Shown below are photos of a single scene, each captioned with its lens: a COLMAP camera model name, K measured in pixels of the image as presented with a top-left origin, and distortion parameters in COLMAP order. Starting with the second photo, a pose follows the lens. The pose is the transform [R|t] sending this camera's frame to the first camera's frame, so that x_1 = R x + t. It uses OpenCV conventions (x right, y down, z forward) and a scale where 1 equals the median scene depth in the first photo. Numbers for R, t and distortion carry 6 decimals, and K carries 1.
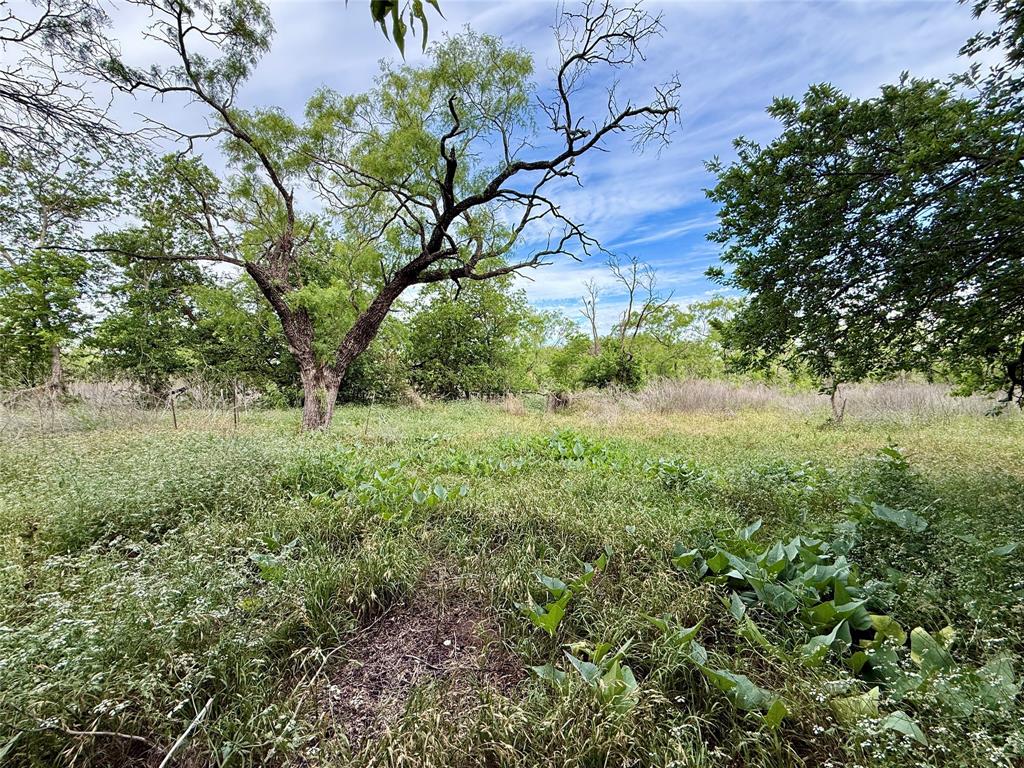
lens RADIAL K [[406.2, 0, 512.0], [0, 406.2, 384.0], [0, 0, 1]] dist [-0.000379, -0.000219]
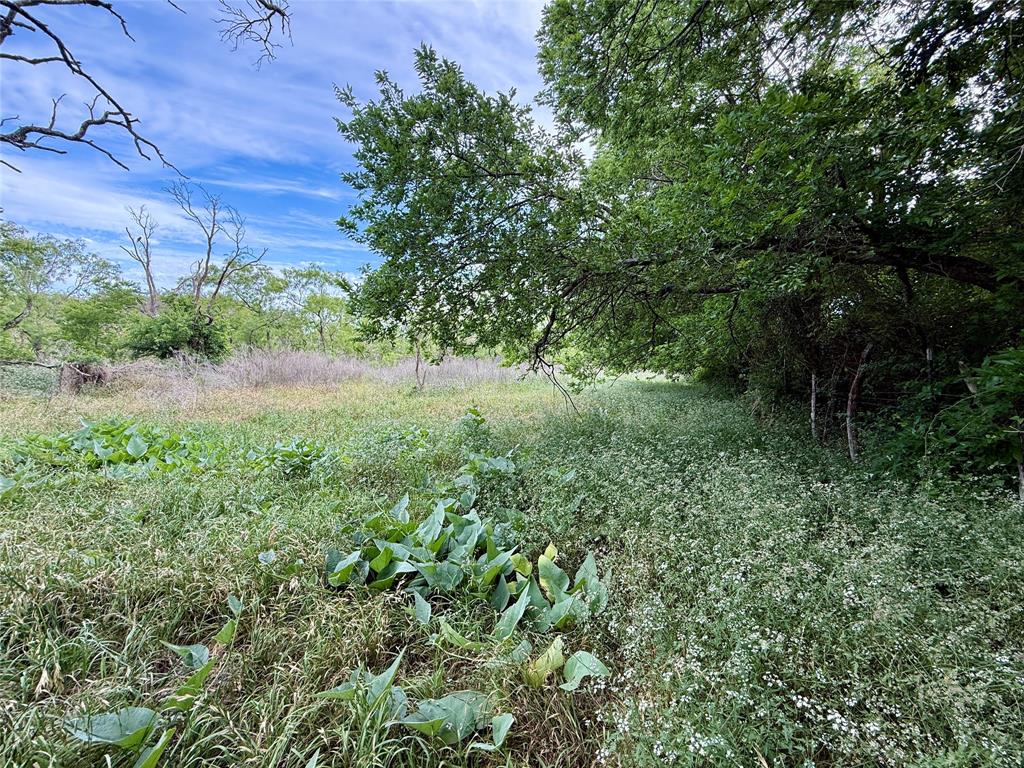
lens RADIAL K [[406.2, 0, 512.0], [0, 406.2, 384.0], [0, 0, 1]] dist [-0.000379, -0.000219]
pose [[0.597212, -0.031361, 0.801470, -0.000224], [-0.021804, 0.998231, 0.055308, 0.011068], [-0.801787, -0.050506, 0.595472, 0.160777]]
